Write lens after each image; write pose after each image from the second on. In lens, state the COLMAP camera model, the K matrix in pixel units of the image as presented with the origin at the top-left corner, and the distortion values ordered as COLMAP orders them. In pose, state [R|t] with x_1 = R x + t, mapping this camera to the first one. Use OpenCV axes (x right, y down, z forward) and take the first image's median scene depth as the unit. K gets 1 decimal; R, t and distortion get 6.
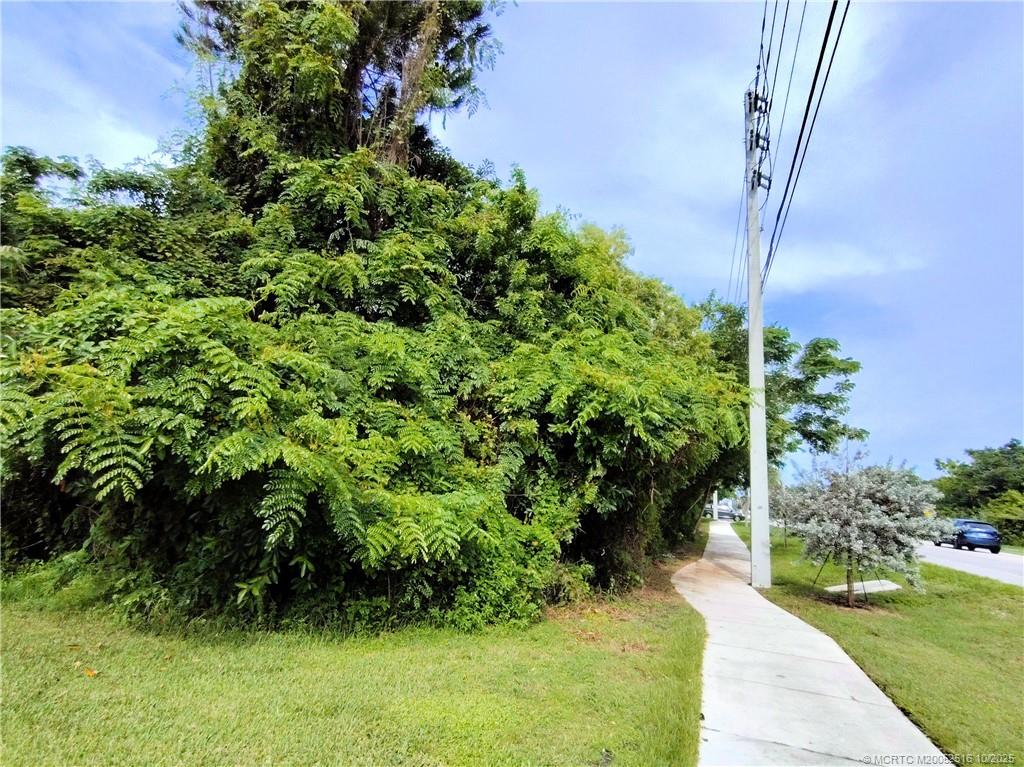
lens RADIAL K [[487.0, 0, 514.9], [0, 487.0, 368.5], [0, 0, 1]] dist [-0.003379, 0.000313]
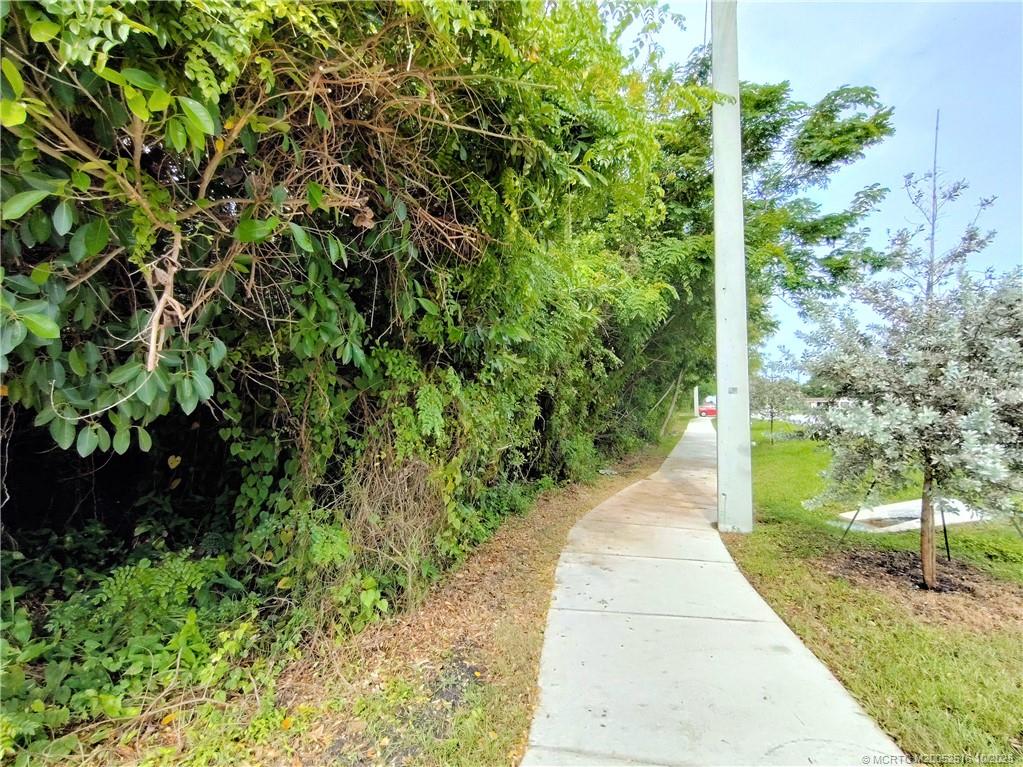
lens RADIAL K [[486.5, 0, 514.4], [0, 486.5, 368.5], [0, 0, 1]] dist [-0.003379, 0.000313]
pose [[0.996589, -0.079183, 0.023262, 0.219808], [0.074041, 0.982343, 0.171812, 0.131450], [-0.036456, -0.169503, 0.984855, 0.422569]]
